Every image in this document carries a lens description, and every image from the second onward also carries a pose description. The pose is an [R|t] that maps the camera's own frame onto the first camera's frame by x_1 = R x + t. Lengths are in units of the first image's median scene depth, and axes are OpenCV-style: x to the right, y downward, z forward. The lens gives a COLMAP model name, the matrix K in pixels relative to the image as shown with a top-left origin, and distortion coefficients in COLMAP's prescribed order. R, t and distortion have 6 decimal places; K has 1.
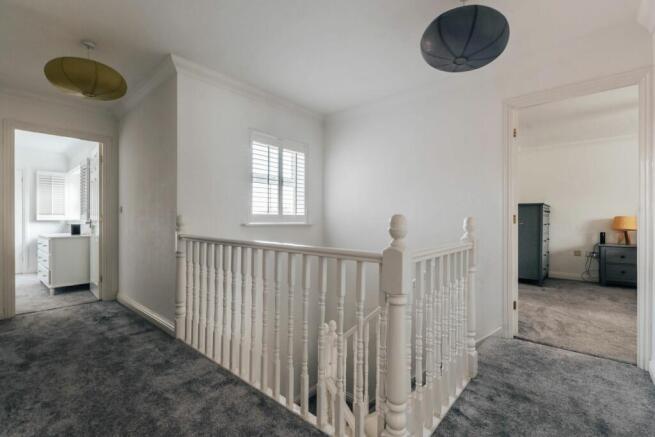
lens RADIAL K [[290.6, 0, 328.1], [0, 290.6, 219.8], [0, 0, 1]] dist [-0.002646, 0.000448]
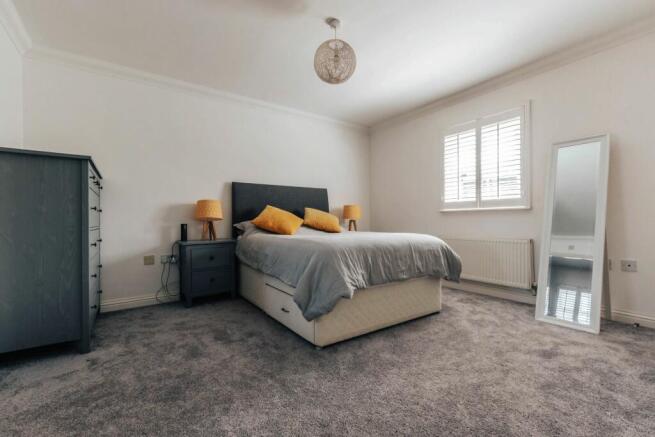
lens RADIAL K [[290.6, 0, 328.0], [0, 290.6, 222.5], [0, 0, 1]] dist [-0.002646, 0.000448]
pose [[0.237713, -0.013095, 0.971247, 0.382139], [0.003864, 0.999914, 0.012536, 0.032911], [-0.971328, 0.000773, 0.237743, 0.520447]]
